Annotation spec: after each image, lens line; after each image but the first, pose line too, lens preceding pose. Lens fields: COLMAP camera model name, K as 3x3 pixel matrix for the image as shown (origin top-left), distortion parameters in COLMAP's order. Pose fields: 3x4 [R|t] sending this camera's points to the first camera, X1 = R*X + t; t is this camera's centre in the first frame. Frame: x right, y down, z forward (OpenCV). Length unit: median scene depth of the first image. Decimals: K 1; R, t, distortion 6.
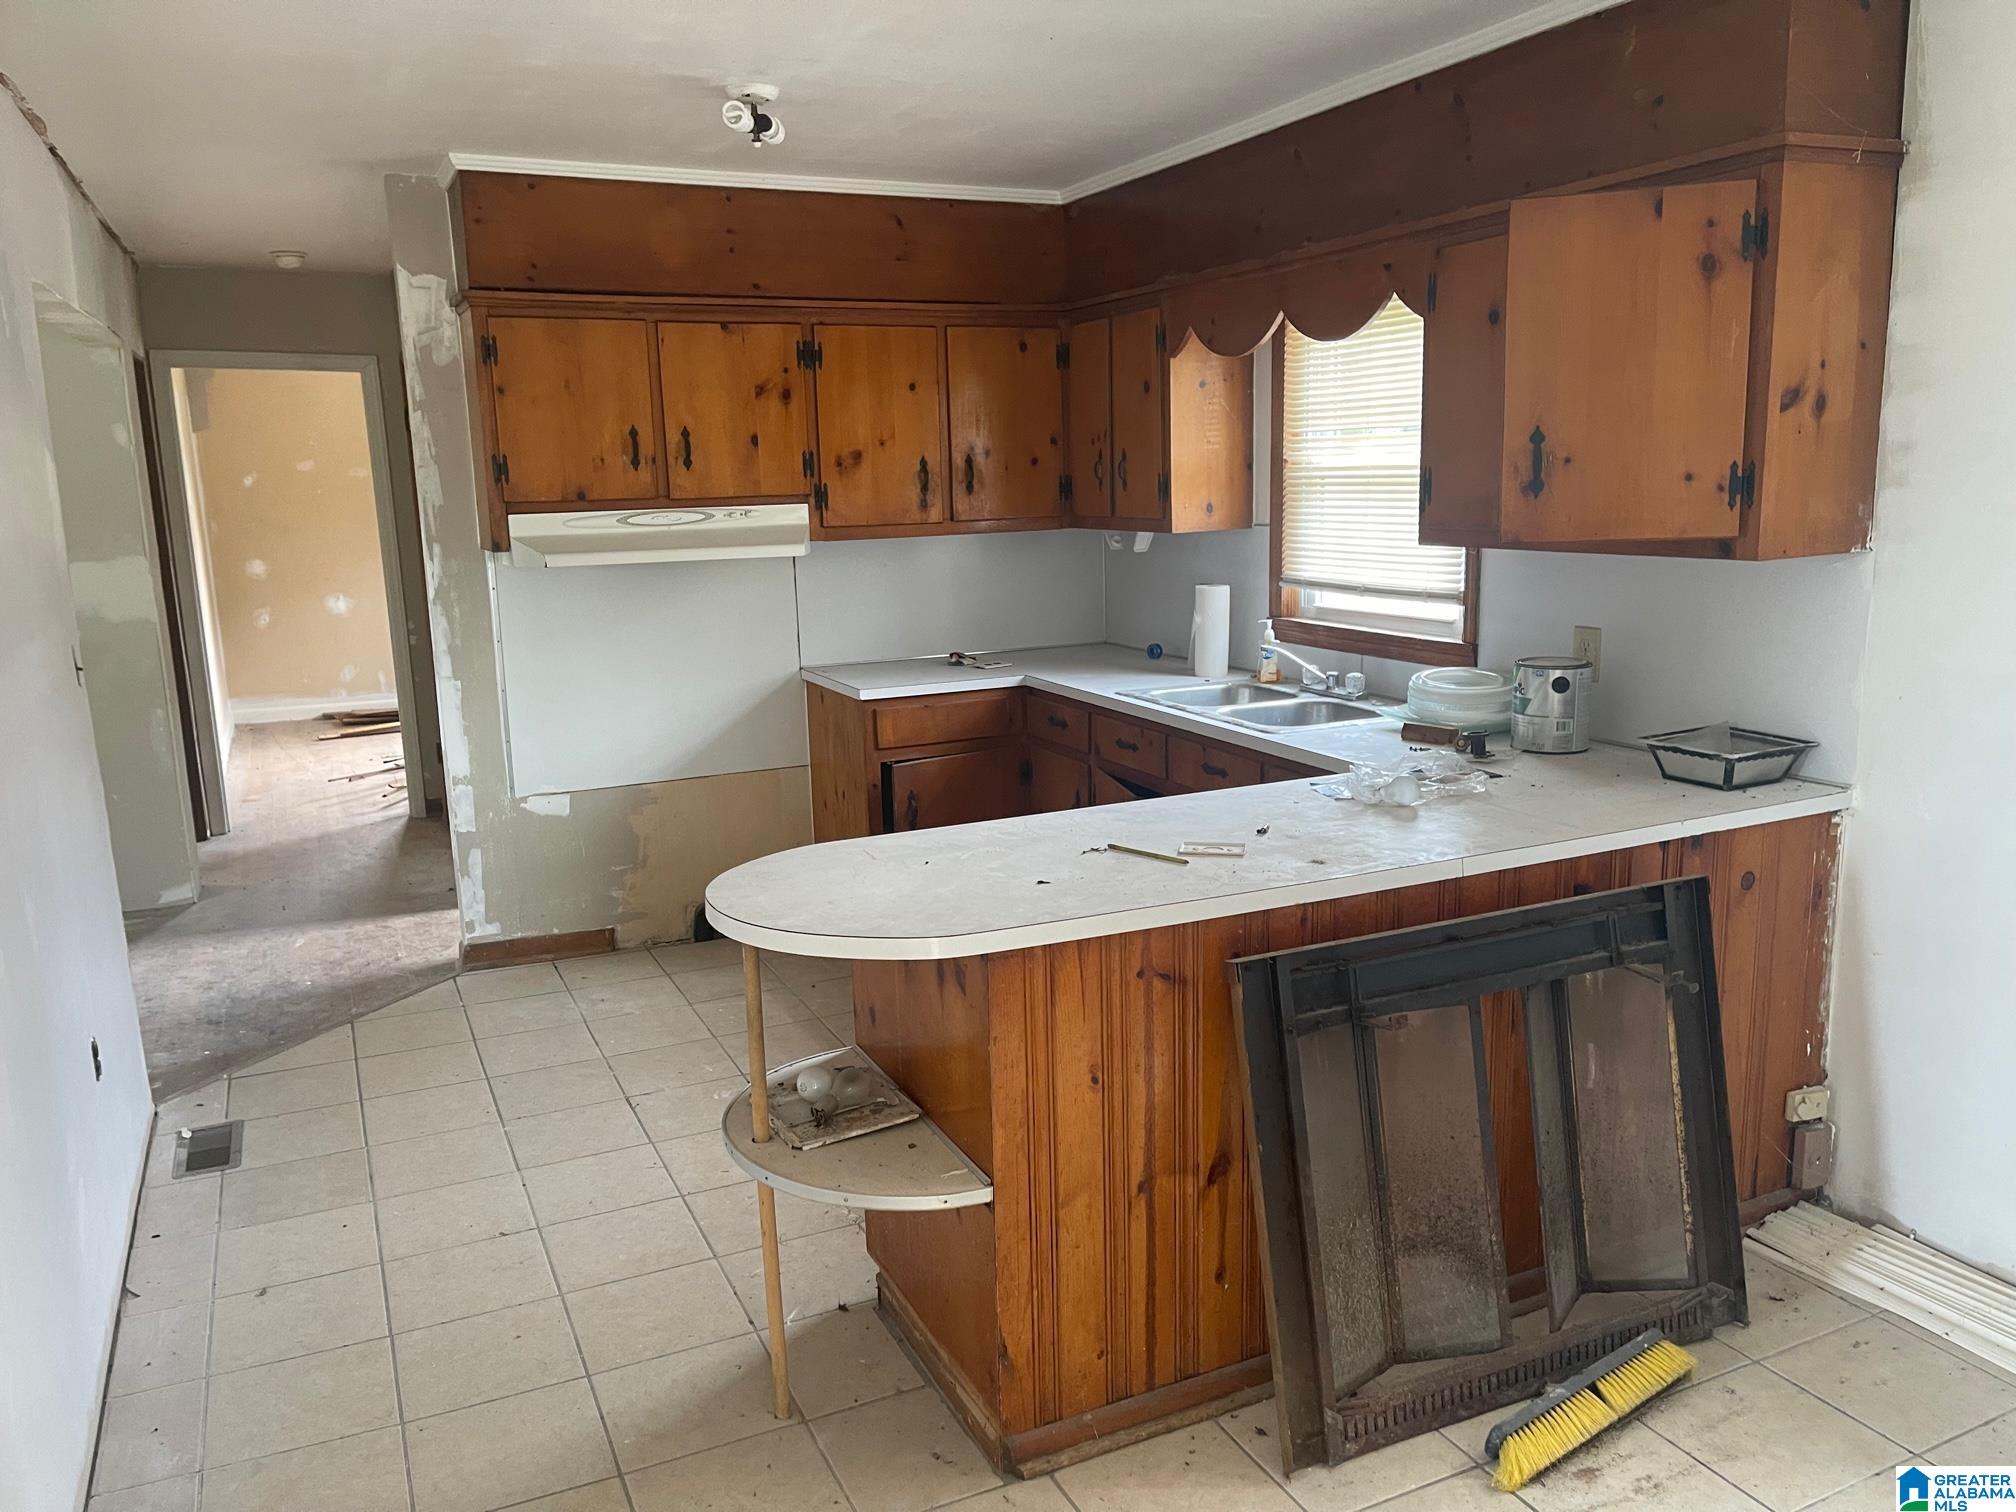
lens RADIAL K [[1521.7, 0, 1008.0], [0, 1521.7, 756.0], [0, 0, 1]] dist [0.081916, -0.126545]
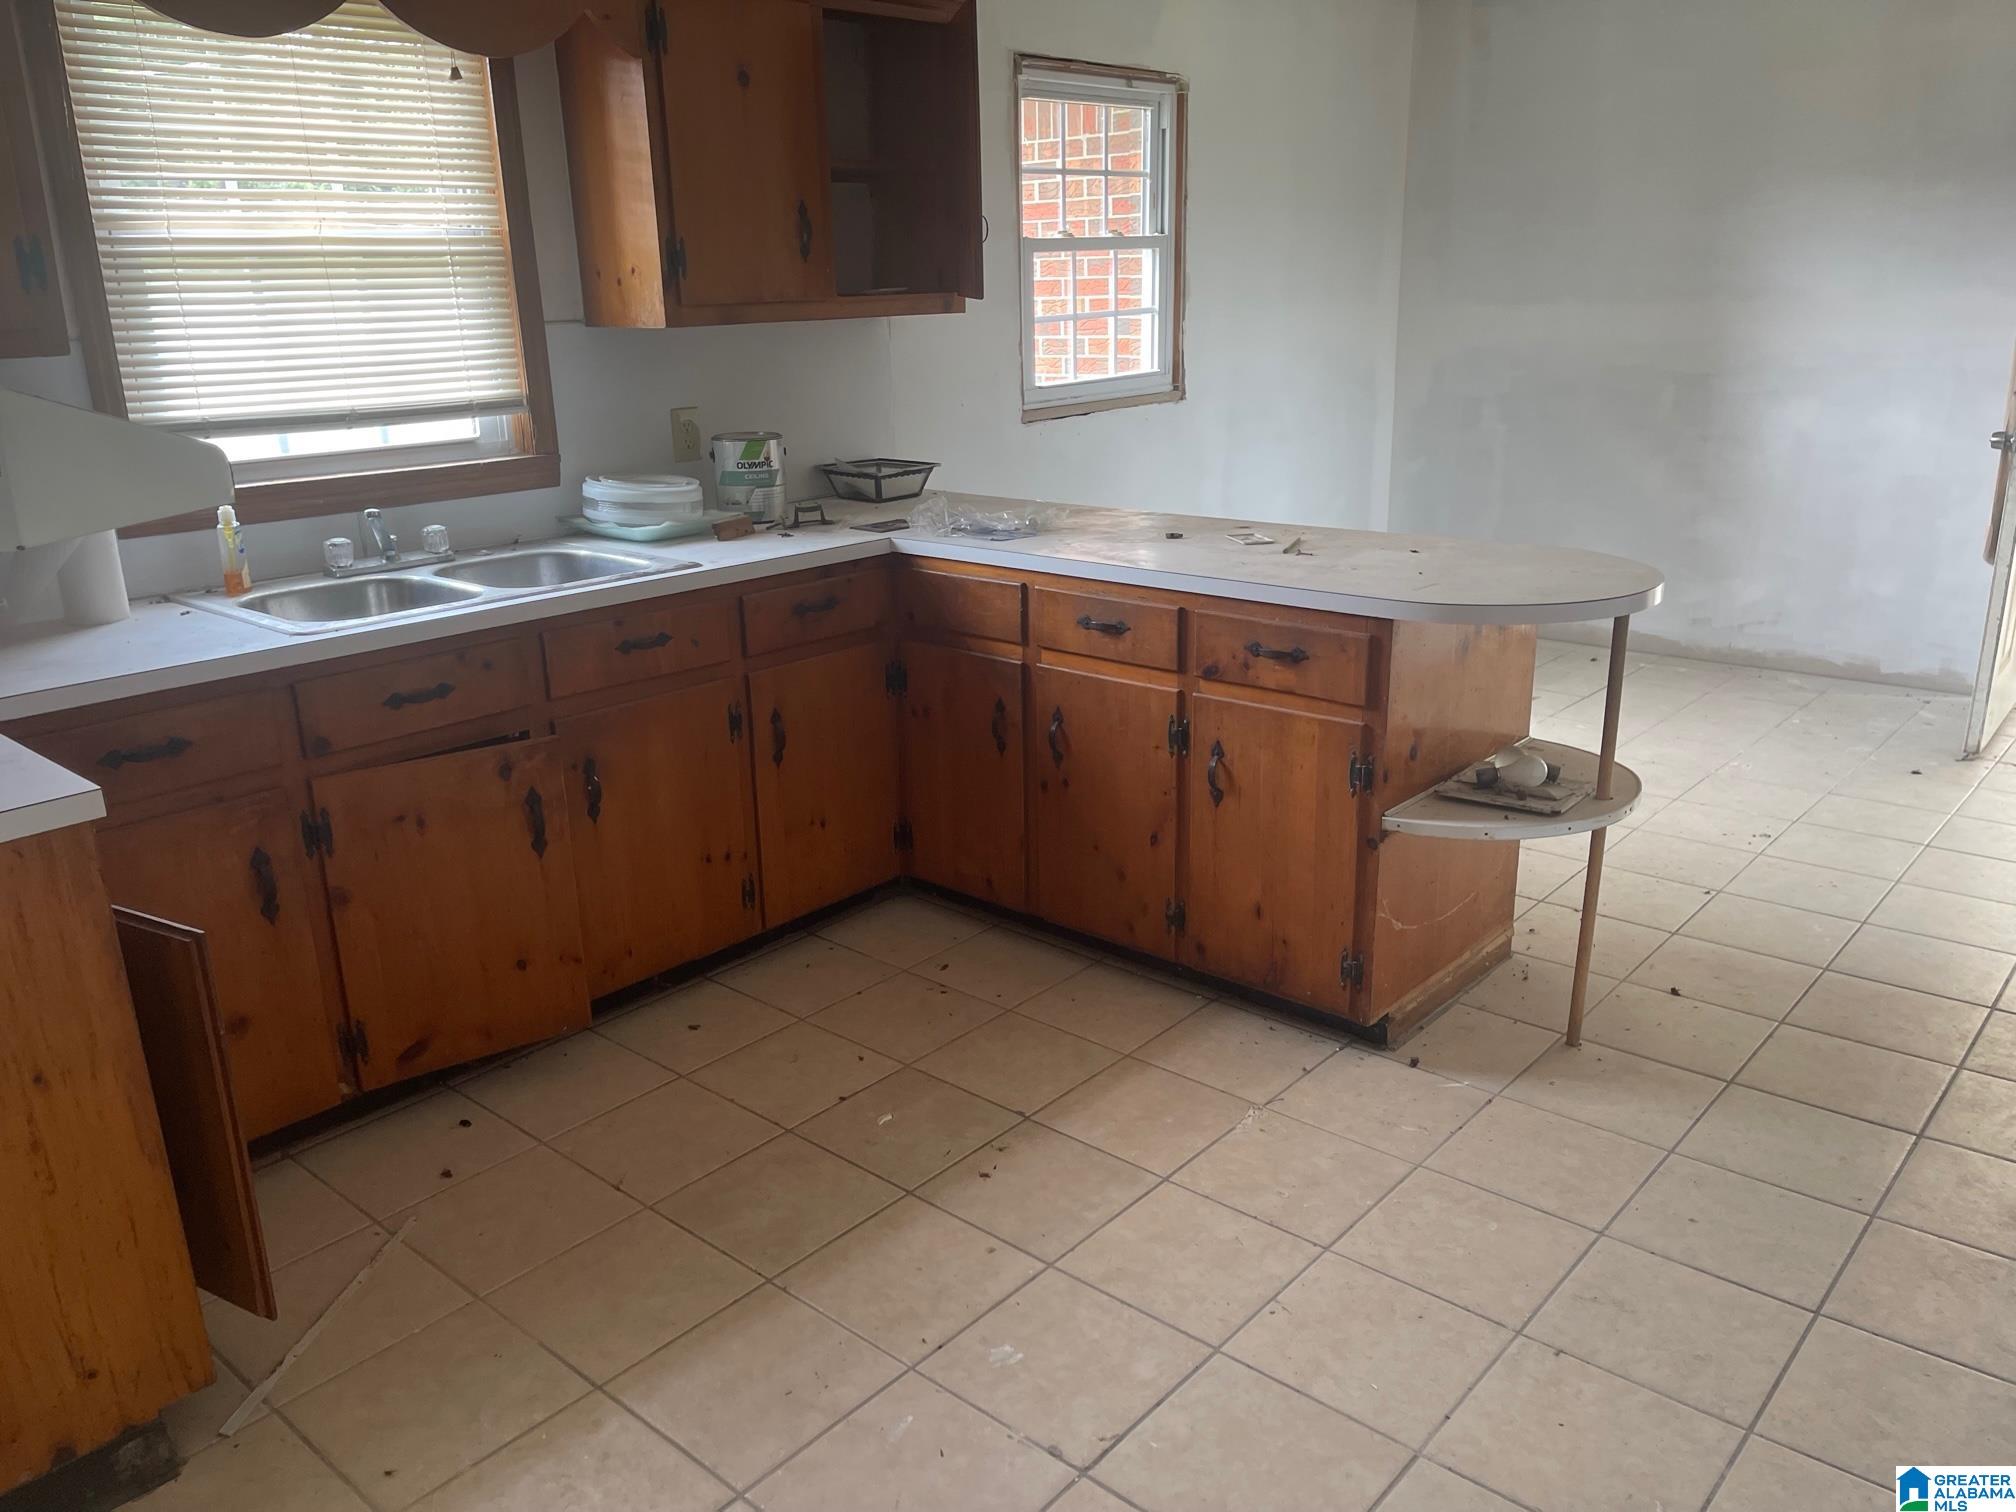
lens RADIAL K [[1521.7, 0, 1008.0], [0, 1521.7, 756.0], [0, 0, 1]] dist [0.081916, -0.126545]
pose [[-0.401240, -0.238924, 0.884263, -0.678701], [0.200279, 0.919138, 0.339225, -0.175465], [-0.893809, 0.313210, -0.320944, 1.211962]]
